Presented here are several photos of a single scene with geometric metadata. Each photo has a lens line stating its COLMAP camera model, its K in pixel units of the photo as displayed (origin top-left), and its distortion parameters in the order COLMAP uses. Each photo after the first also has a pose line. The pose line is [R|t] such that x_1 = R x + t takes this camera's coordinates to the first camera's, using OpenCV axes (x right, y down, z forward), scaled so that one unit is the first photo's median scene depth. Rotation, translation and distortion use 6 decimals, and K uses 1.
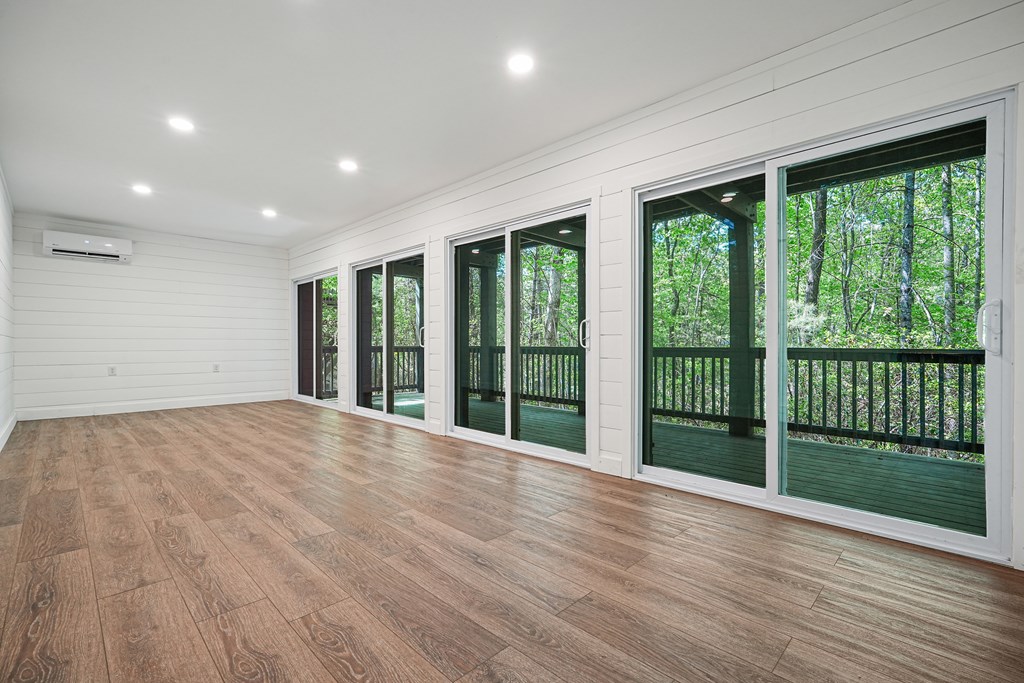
lens RADIAL K [[460.2, 0, 514.0], [0, 460.2, 341.1], [0, 0, 1]] dist [-0.015514, 0.009438]
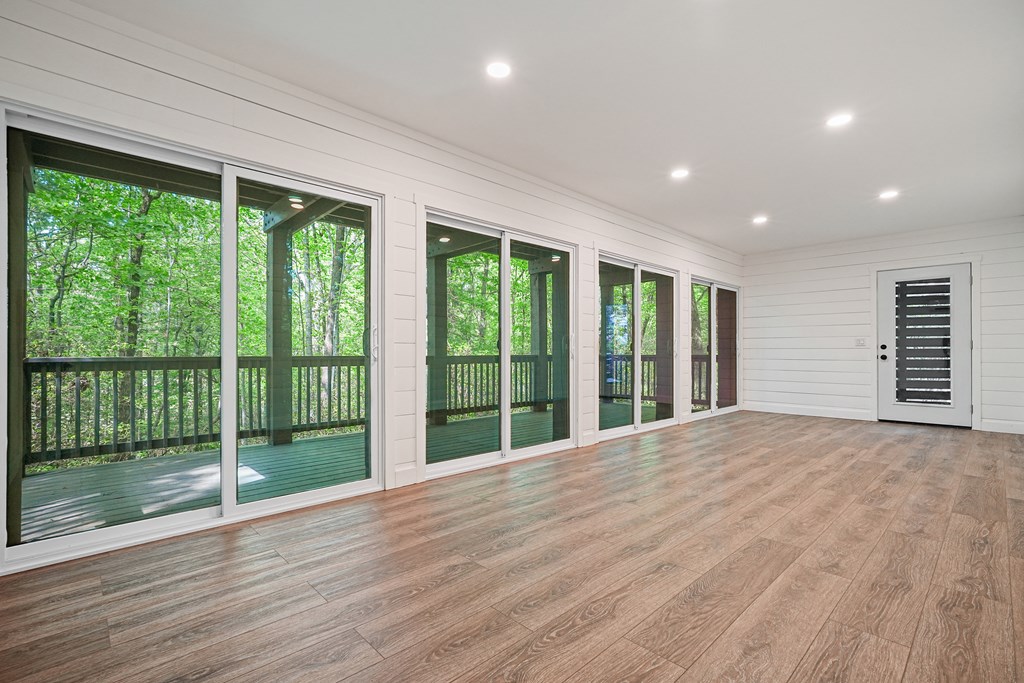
lens RADIAL K [[460.2, 0, 514.0], [0, 460.2, 341.1], [0, 0, 1]] dist [-0.015514, 0.009438]
pose [[0.044236, 0.022263, 0.998773, -0.874115], [-0.003853, 0.999748, -0.022114, 0.002617], [-0.999014, -0.002870, 0.044311, 0.839577]]
